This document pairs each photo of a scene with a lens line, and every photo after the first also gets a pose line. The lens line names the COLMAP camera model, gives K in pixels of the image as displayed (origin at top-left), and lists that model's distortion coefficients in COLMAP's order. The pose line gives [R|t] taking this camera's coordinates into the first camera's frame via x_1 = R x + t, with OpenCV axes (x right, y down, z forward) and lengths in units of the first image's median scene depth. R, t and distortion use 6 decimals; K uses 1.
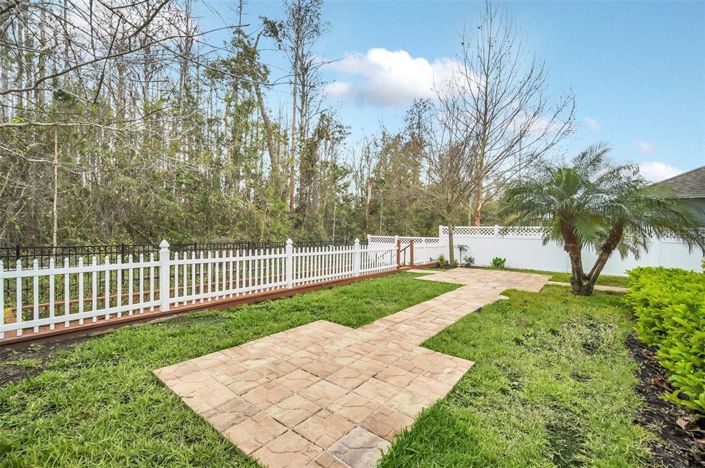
lens RADIAL K [[292.4, 0, 349.3], [0, 292.4, 233.1], [0, 0, 1]] dist [-0.000535, -0.000139]
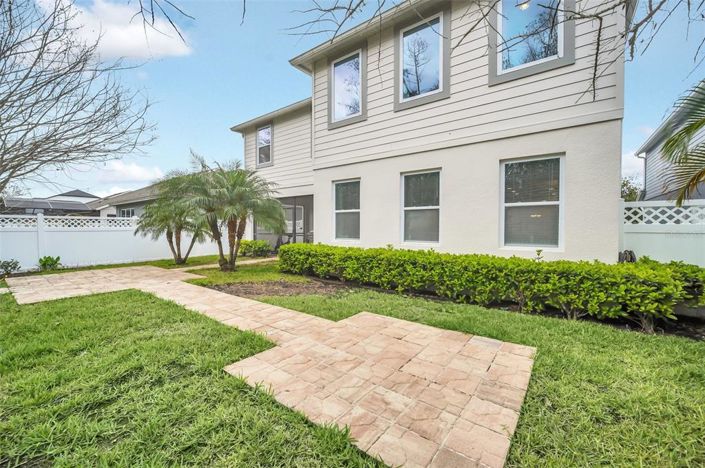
lens RADIAL K [[292.4, 0, 346.3], [0, 292.4, 232.0], [0, 0, 1]] dist [-0.000535, -0.000139]
pose [[-0.021600, -0.030618, 0.999298, -0.911784], [0.000441, 0.999531, 0.030634, -0.000110], [-0.999767, 0.001102, -0.021577, 1.003349]]
